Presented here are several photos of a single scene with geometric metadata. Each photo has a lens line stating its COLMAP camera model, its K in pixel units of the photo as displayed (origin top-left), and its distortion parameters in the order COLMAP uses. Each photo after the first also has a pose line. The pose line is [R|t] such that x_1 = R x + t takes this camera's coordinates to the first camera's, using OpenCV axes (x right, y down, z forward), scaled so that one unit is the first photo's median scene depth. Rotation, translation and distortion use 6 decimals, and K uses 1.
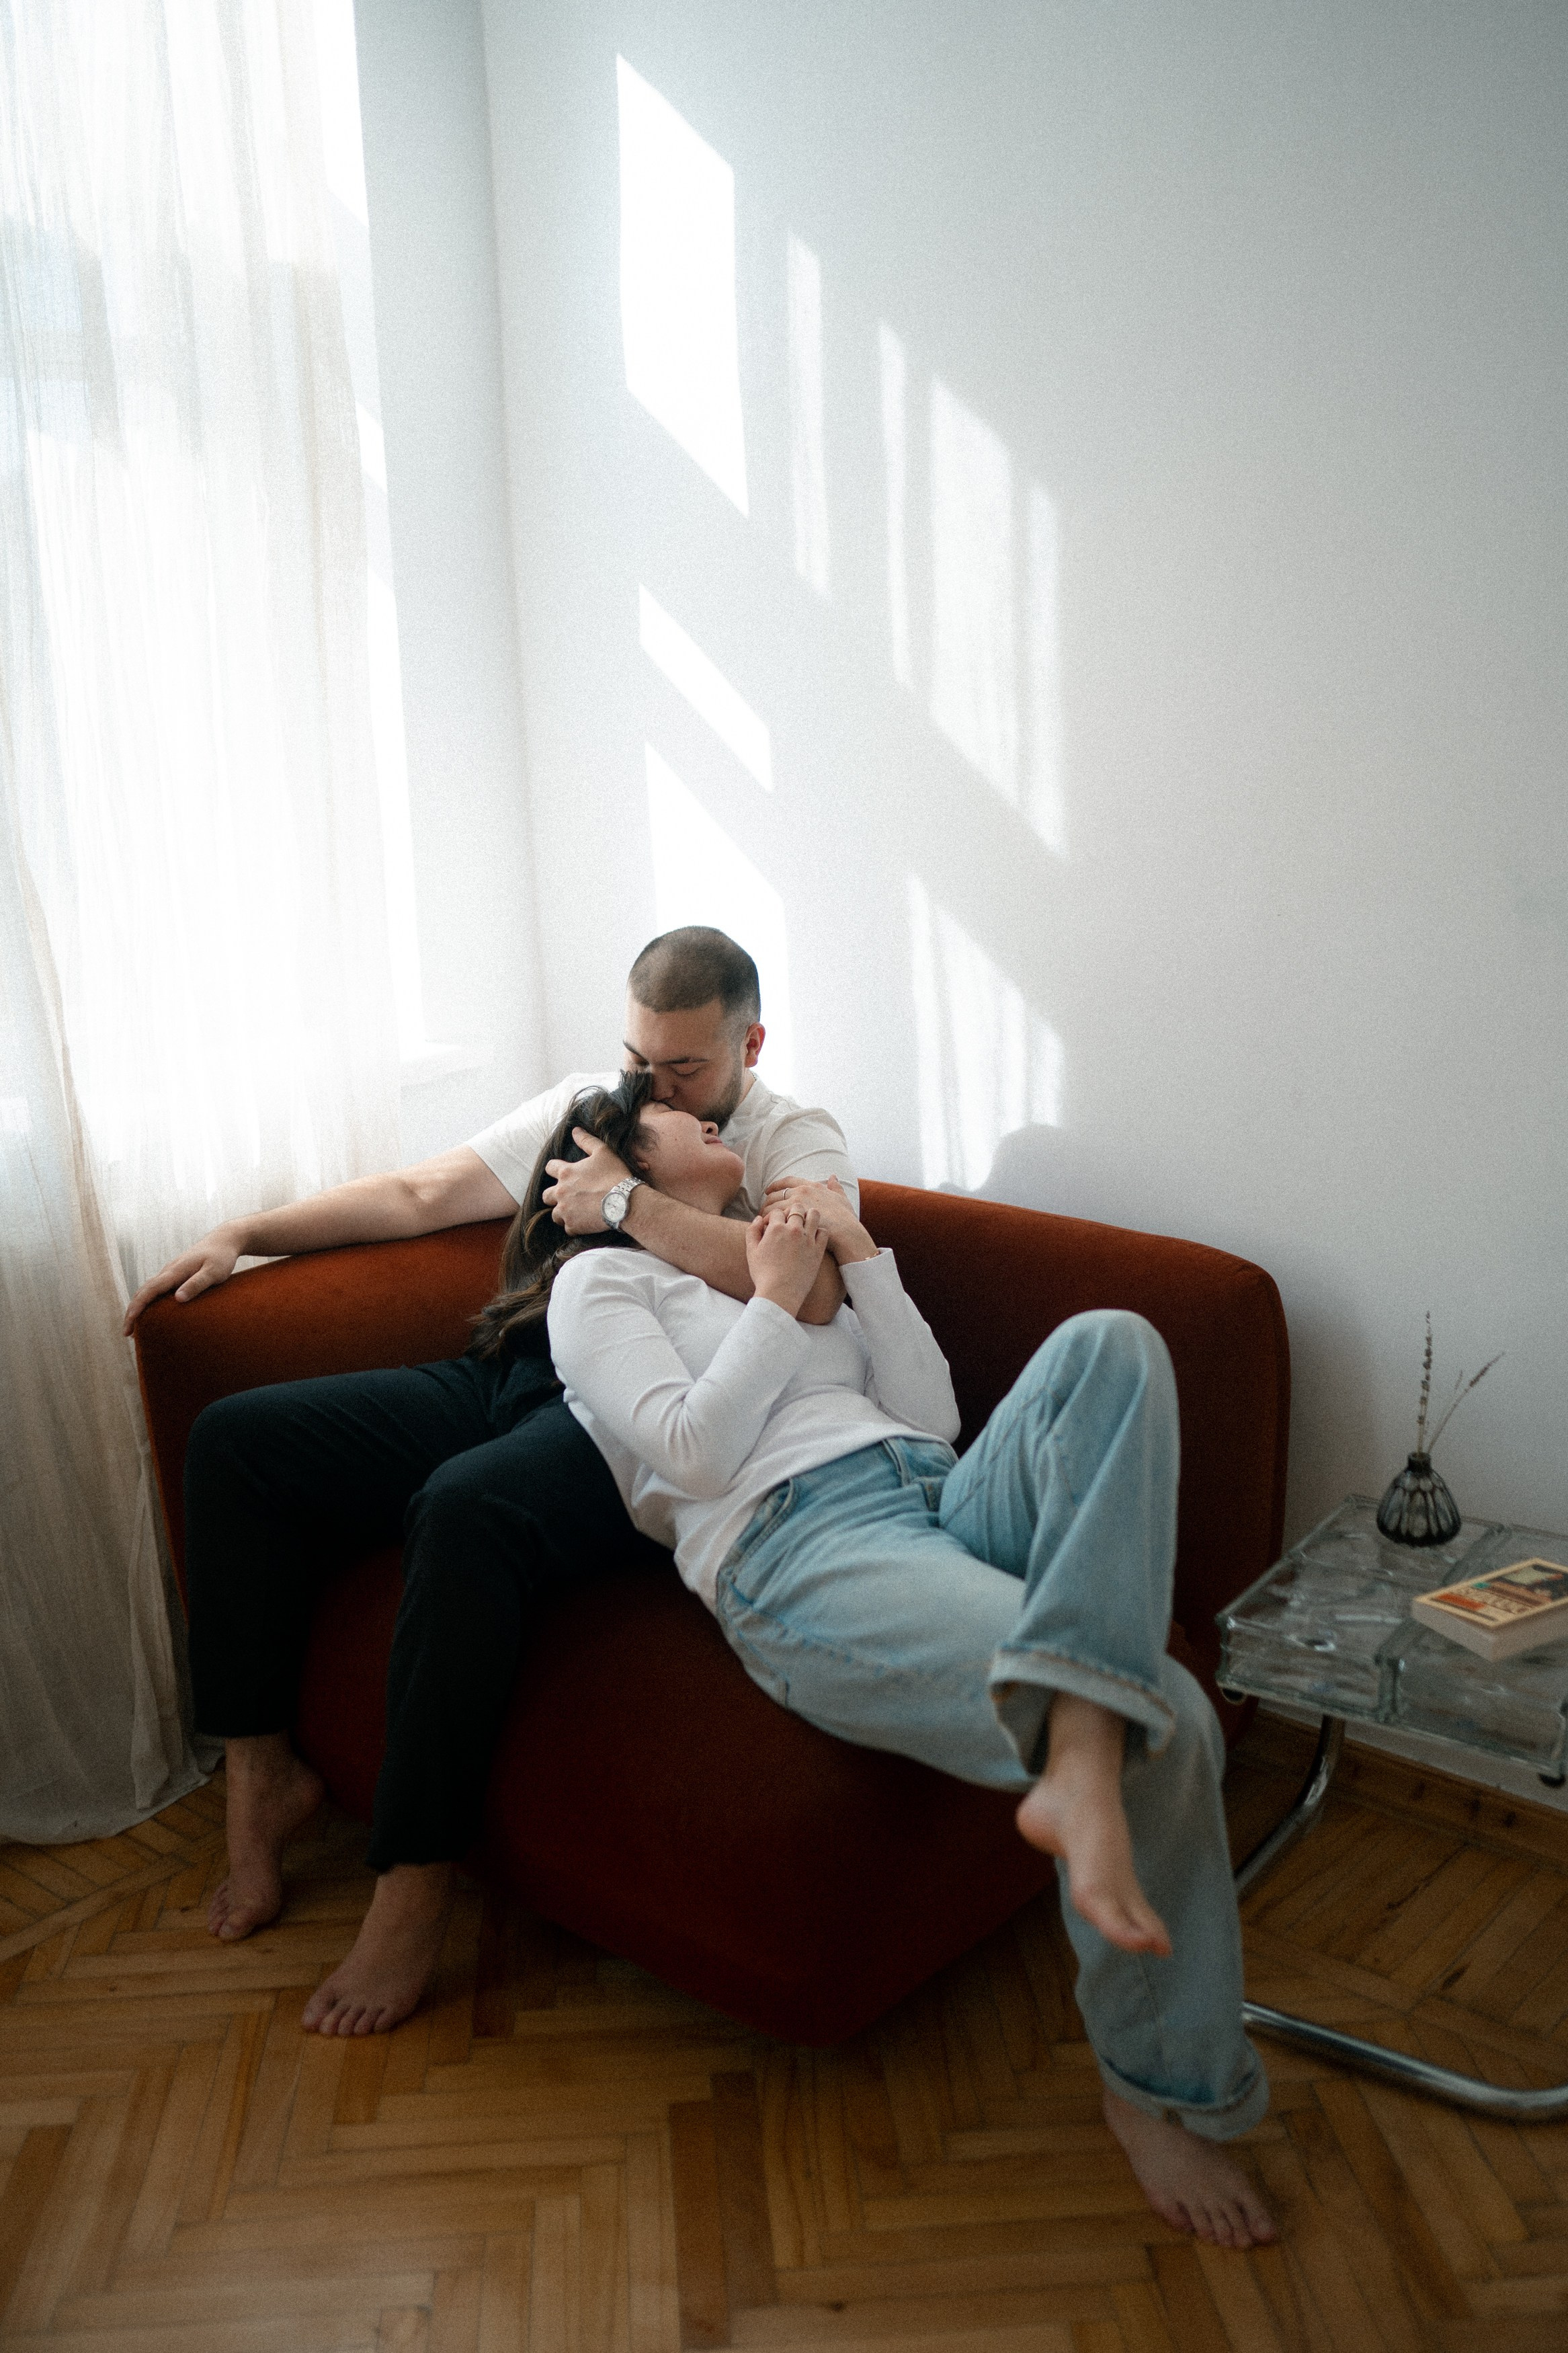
lens RADIAL K [[2353.6, 0, 736.2], [0, 2353.6, 1178.1], [0, 0, 1]] dist [-0.160298, 0.395375]
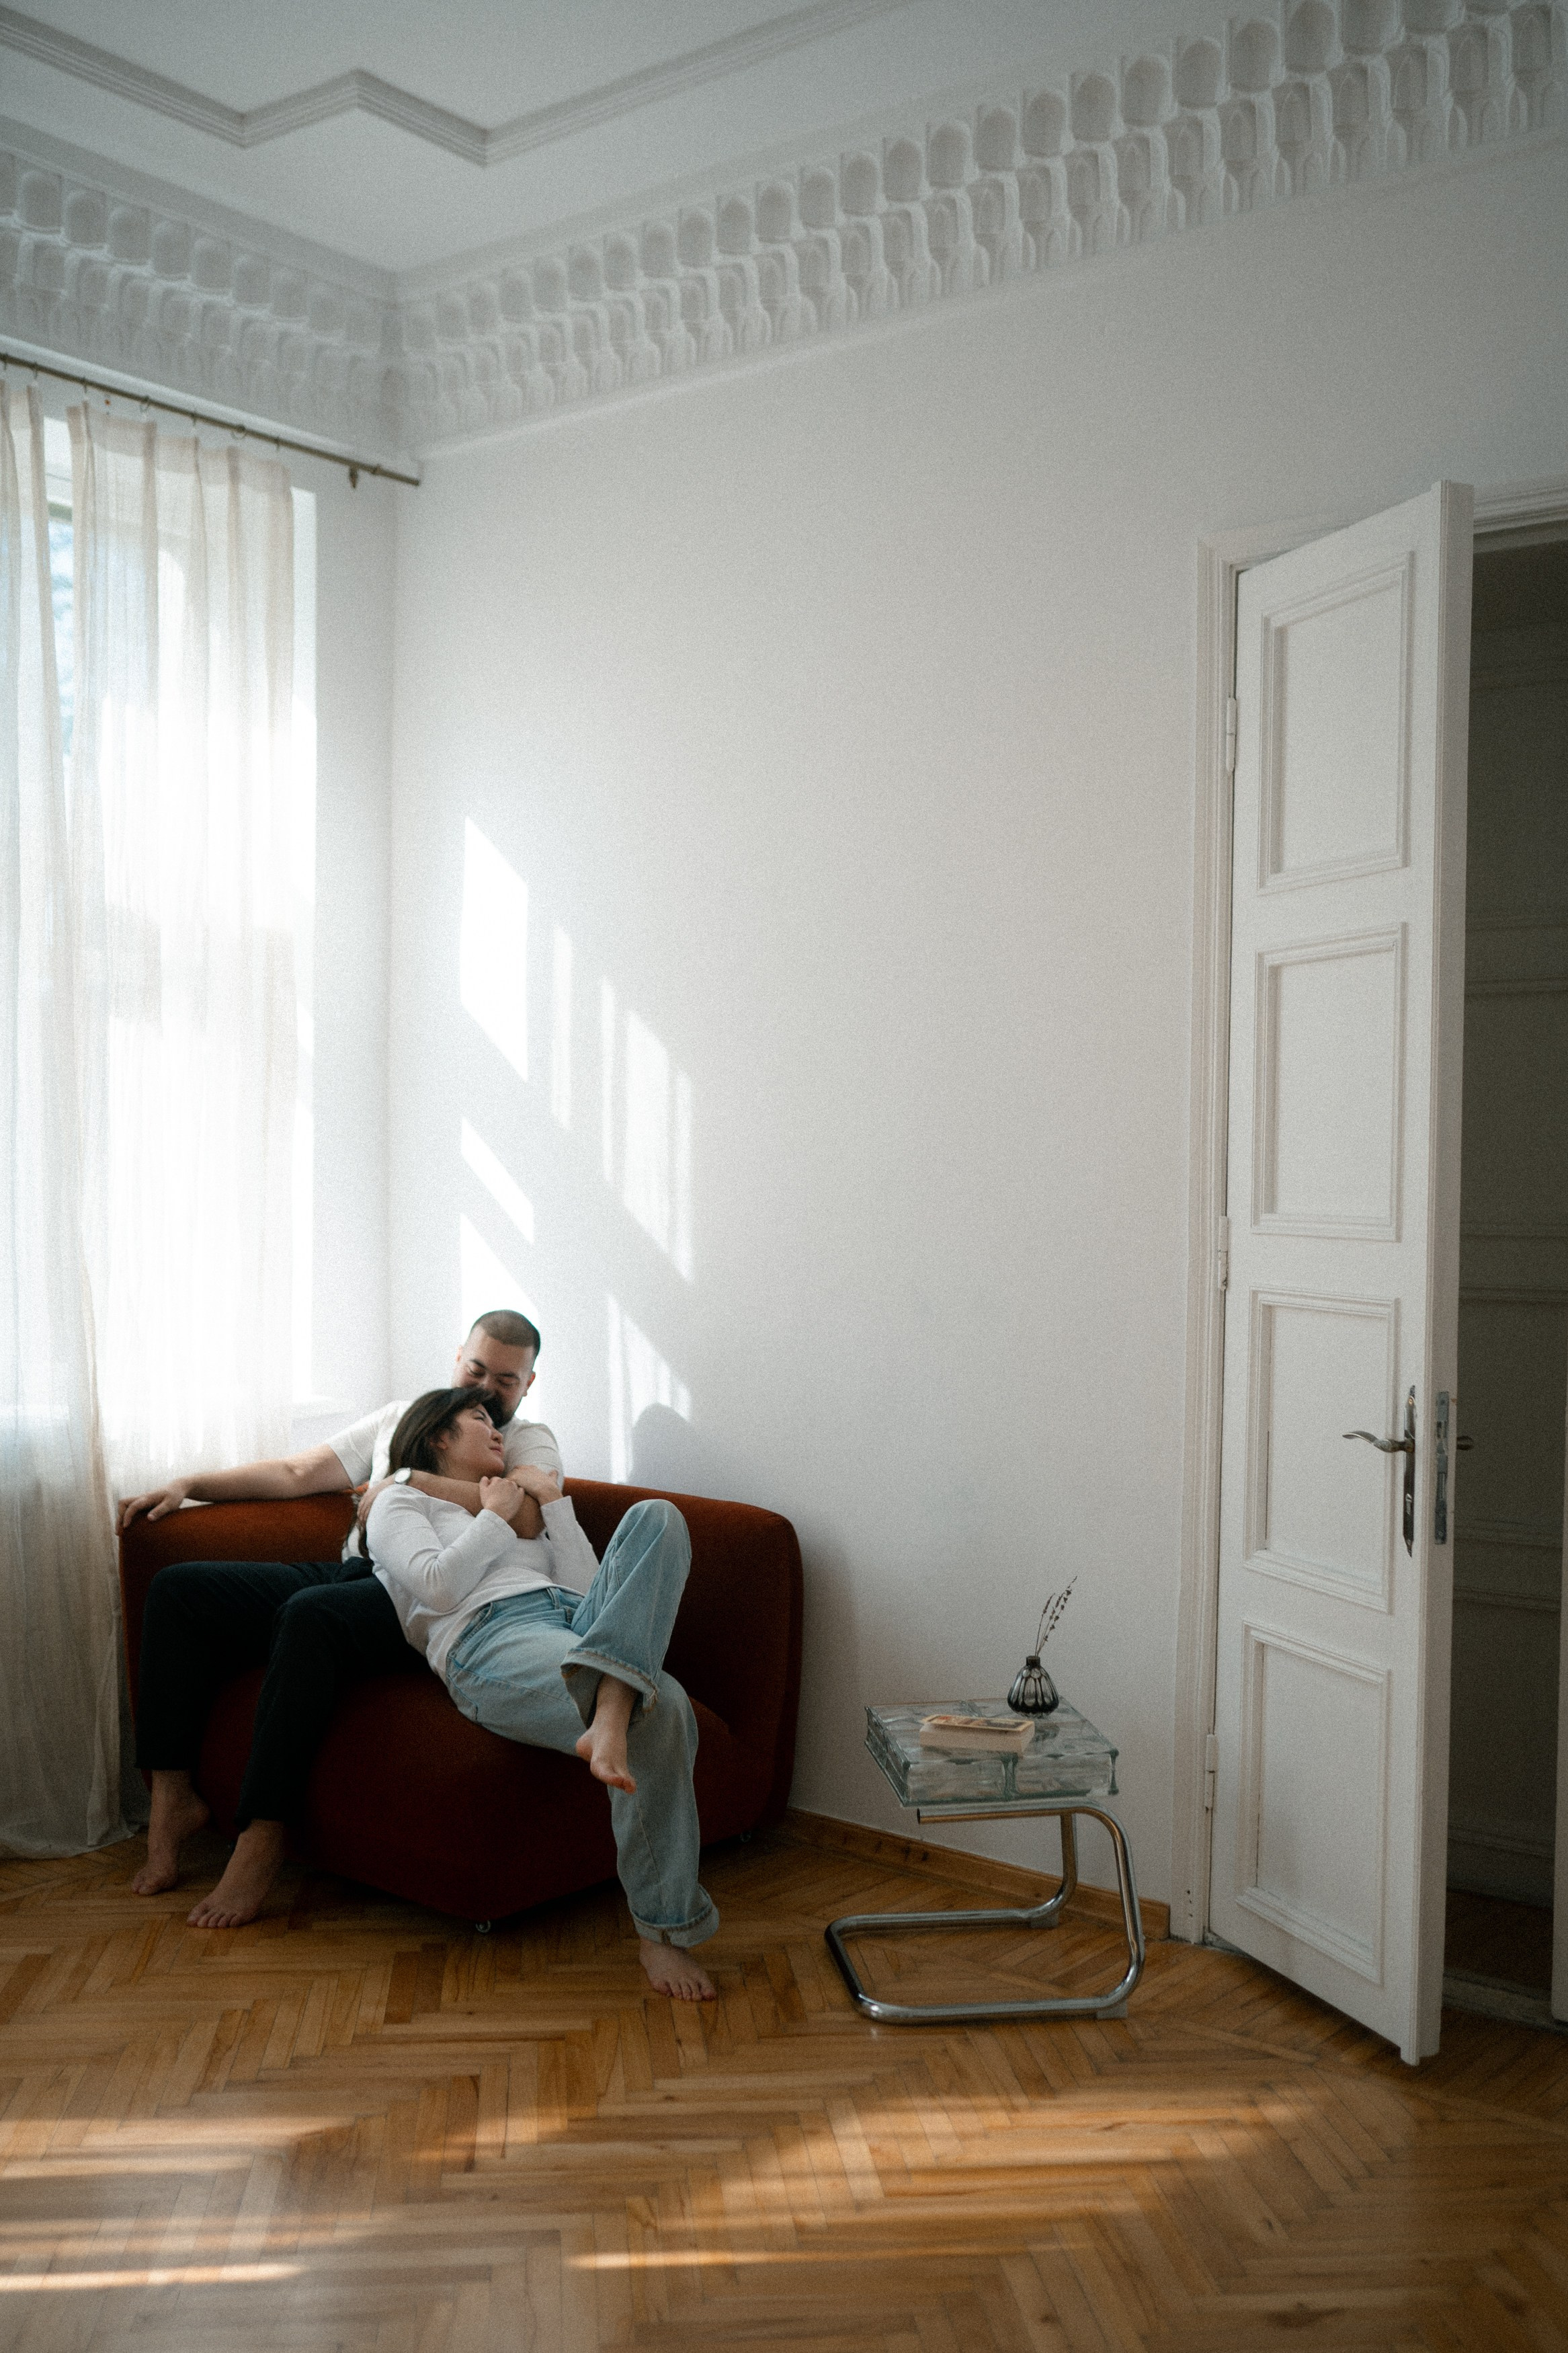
lens RADIAL K [[2382.8, 0, 784.0], [0, 2382.8, 1176.5], [0, 0, 1]] dist [-0.019789, 0.007010]
pose [[0.998056, 0.045318, 0.042787, 0.142293], [-0.034395, 0.972993, -0.228256, 0.201842], [-0.051975, 0.226341, 0.972660, -0.795102]]
